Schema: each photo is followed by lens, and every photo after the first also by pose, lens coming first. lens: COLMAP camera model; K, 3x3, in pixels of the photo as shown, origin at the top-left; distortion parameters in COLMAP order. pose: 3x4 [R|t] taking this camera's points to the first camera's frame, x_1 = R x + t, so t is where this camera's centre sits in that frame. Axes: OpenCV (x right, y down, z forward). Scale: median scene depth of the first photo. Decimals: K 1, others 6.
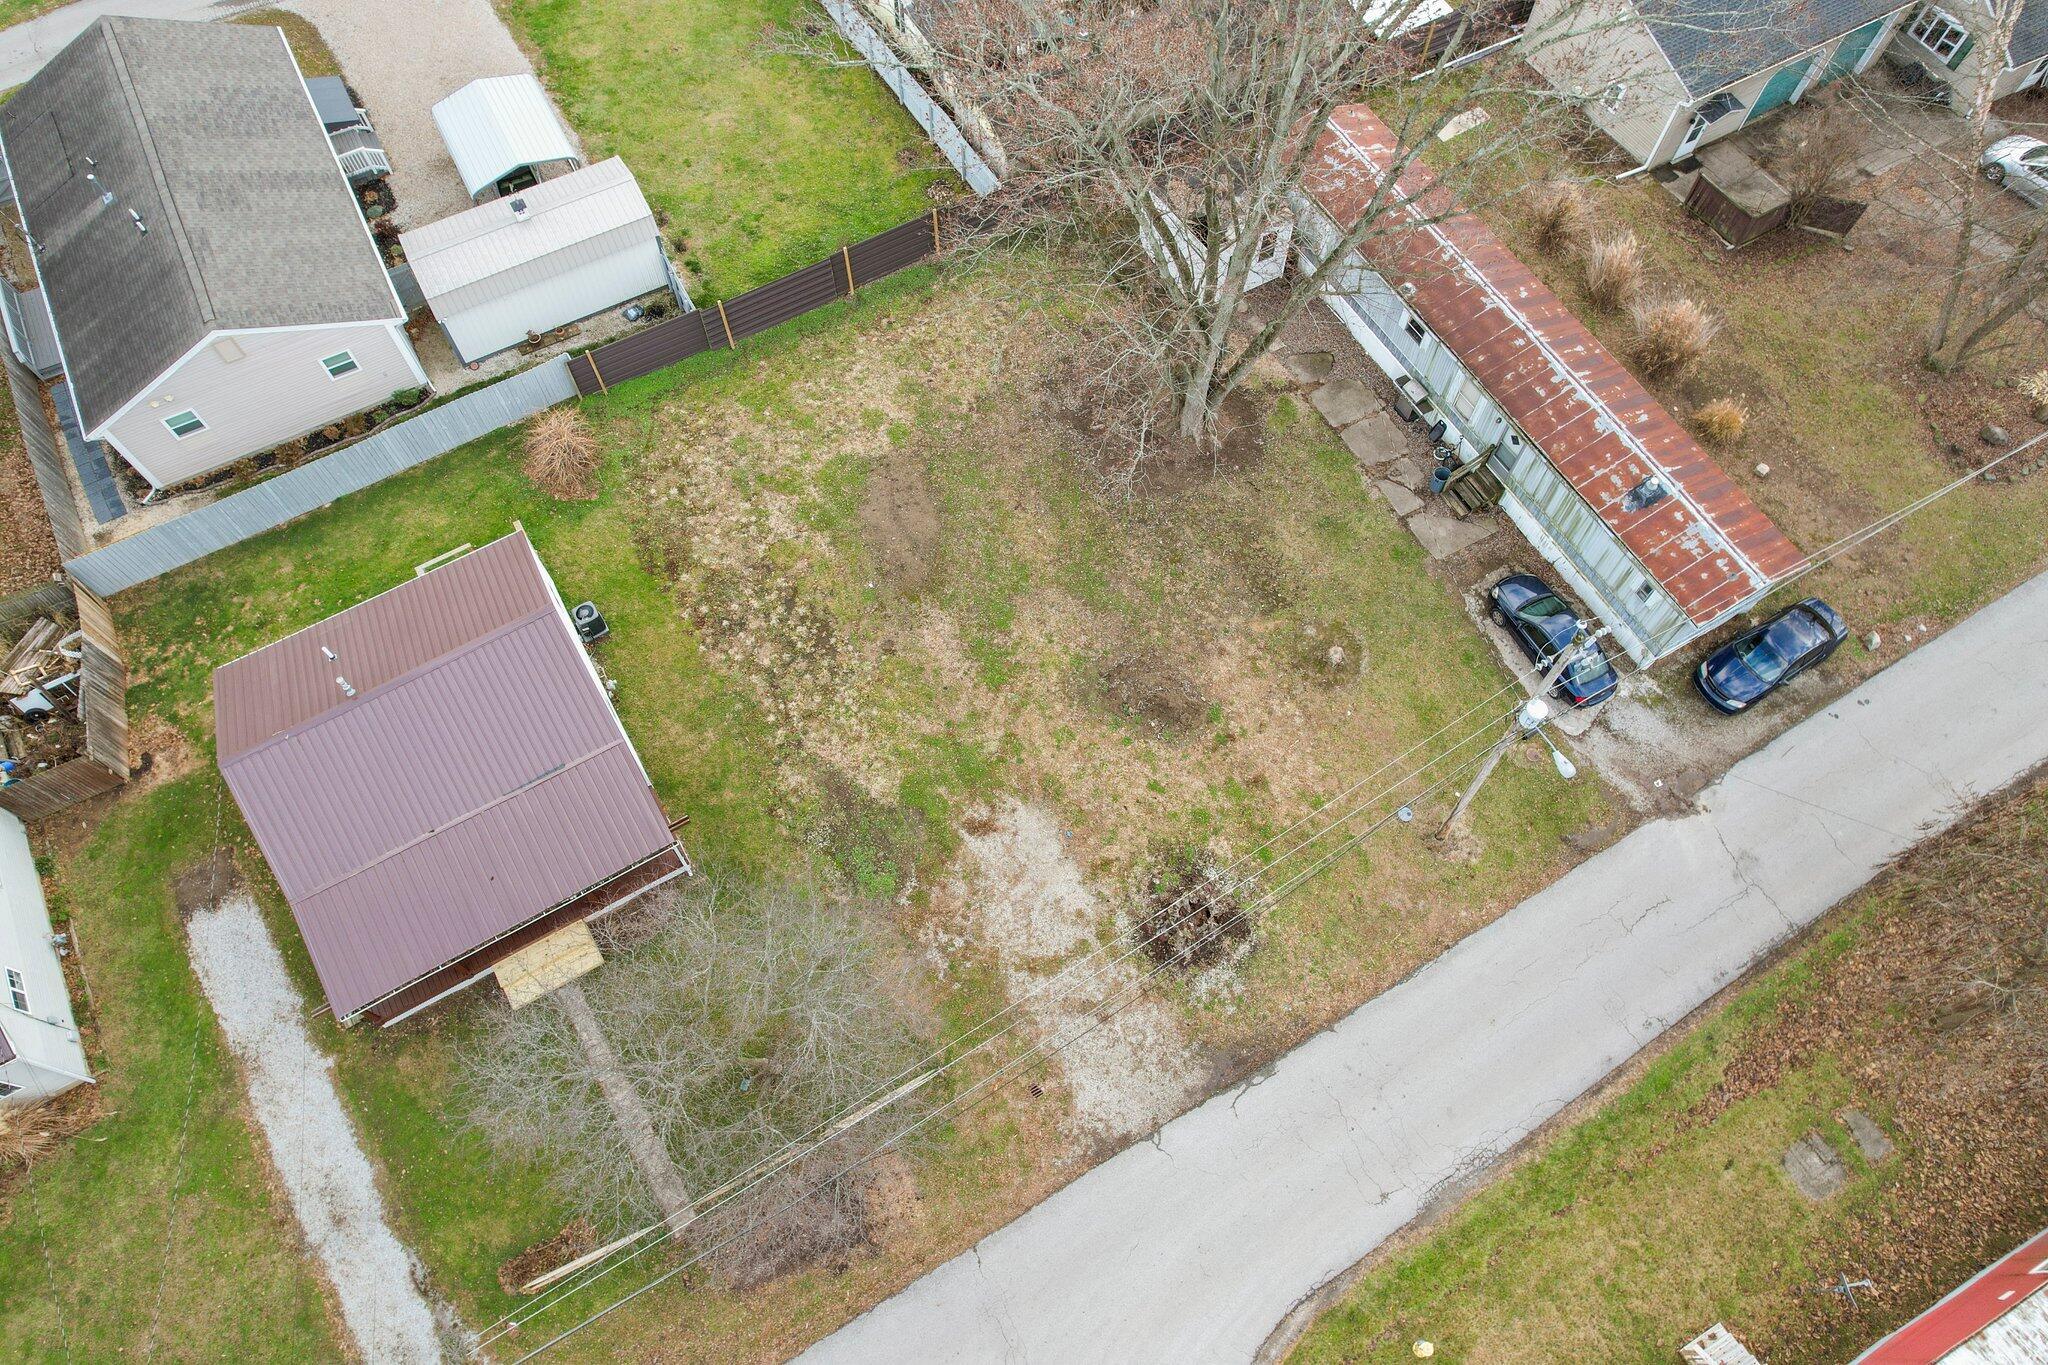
lens RADIAL K [[1315.2, 0, 1032.7], [0, 1315.2, 689.8], [0, 0, 1]] dist [-0.079345, 0.067465]
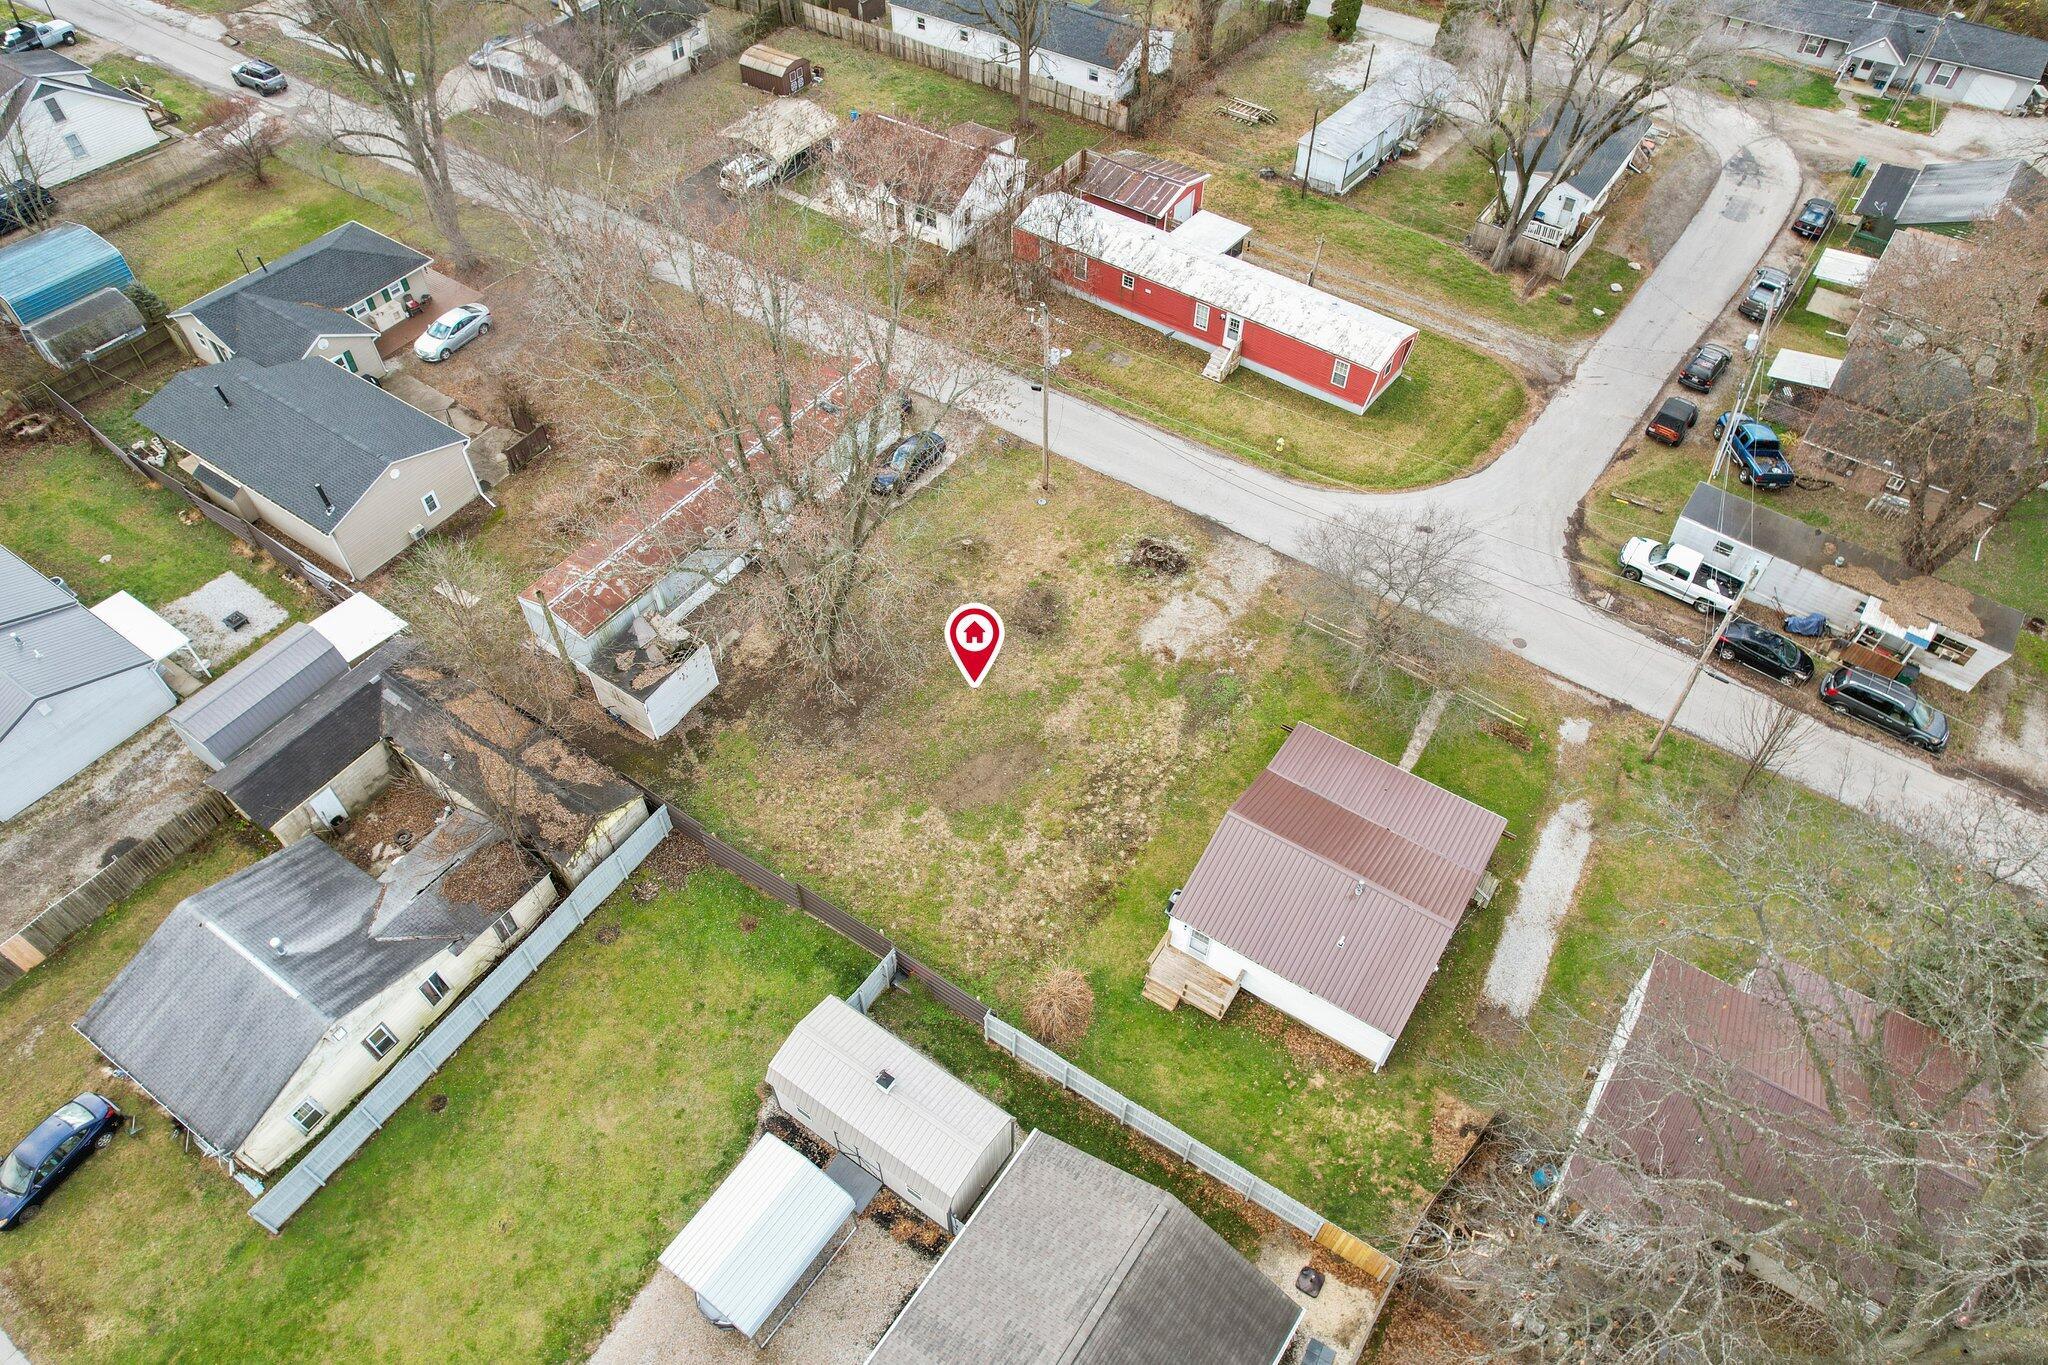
lens RADIAL K [[1315.2, 0, 1033.9], [0, 1315.2, 690.6], [0, 0, 1]] dist [-0.079345, 0.067465]
pose [[-0.439834, -0.692949, 0.571286, -0.892670], [0.793700, -0.002279, 0.608305, -0.981189], [-0.420223, 0.720983, 0.550996, 0.189649]]
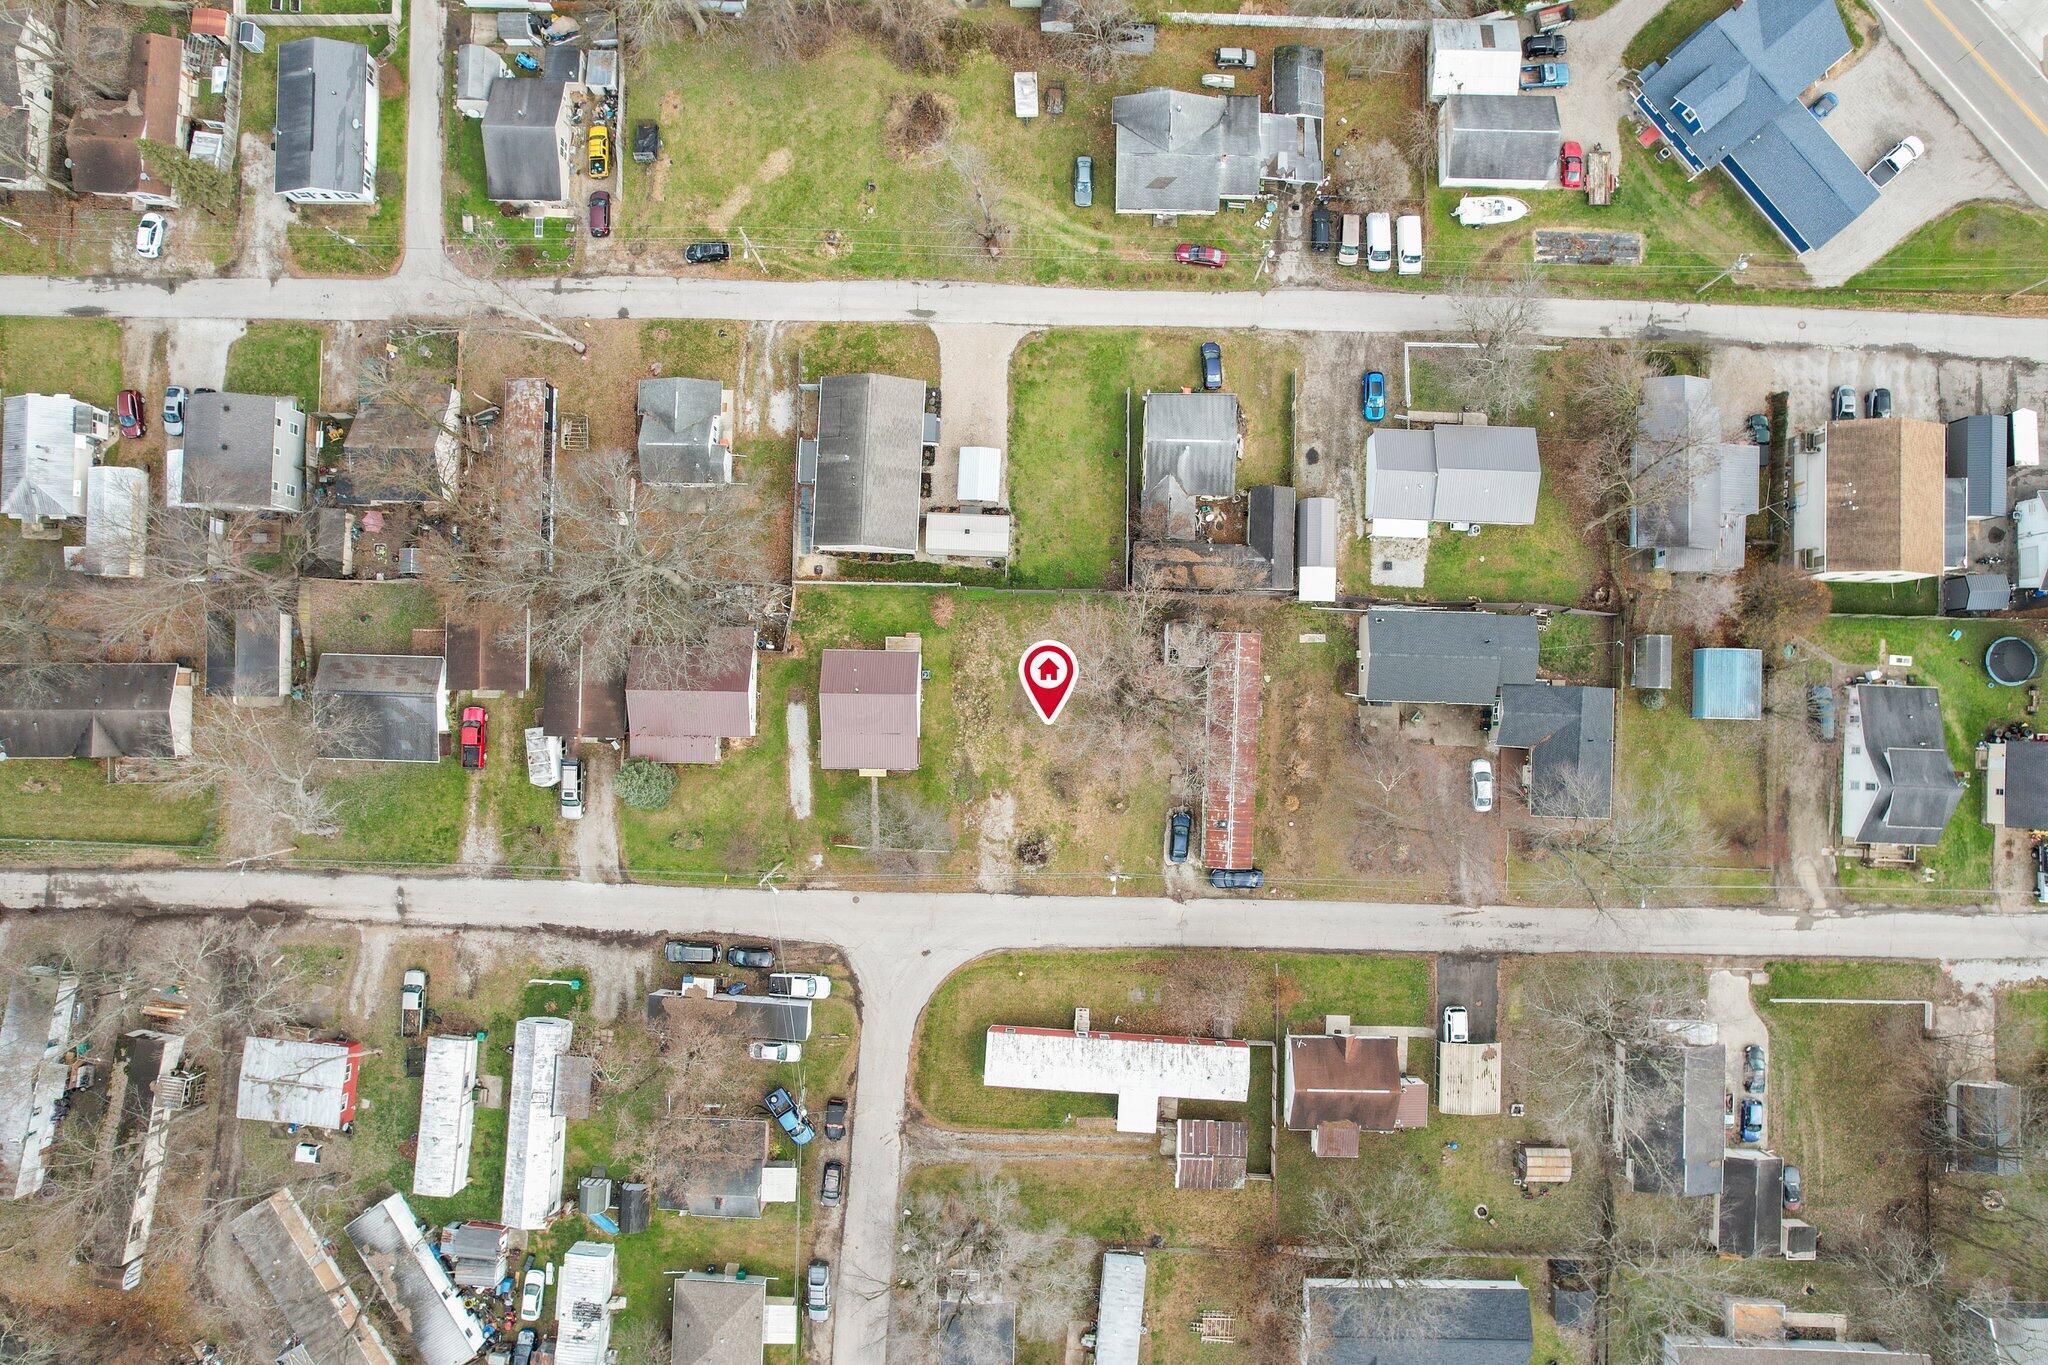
lens RADIAL K [[1315.2, 0, 1026.1], [0, 1315.2, 693.4], [0, 0, 1]] dist [-0.079345, 0.067465]
pose [[0.851978, 0.523022, -0.024102, -0.030155], [-0.464078, 0.775672, 0.427744, -1.534116], [0.242414, -0.353243, 0.903579, -1.896570]]
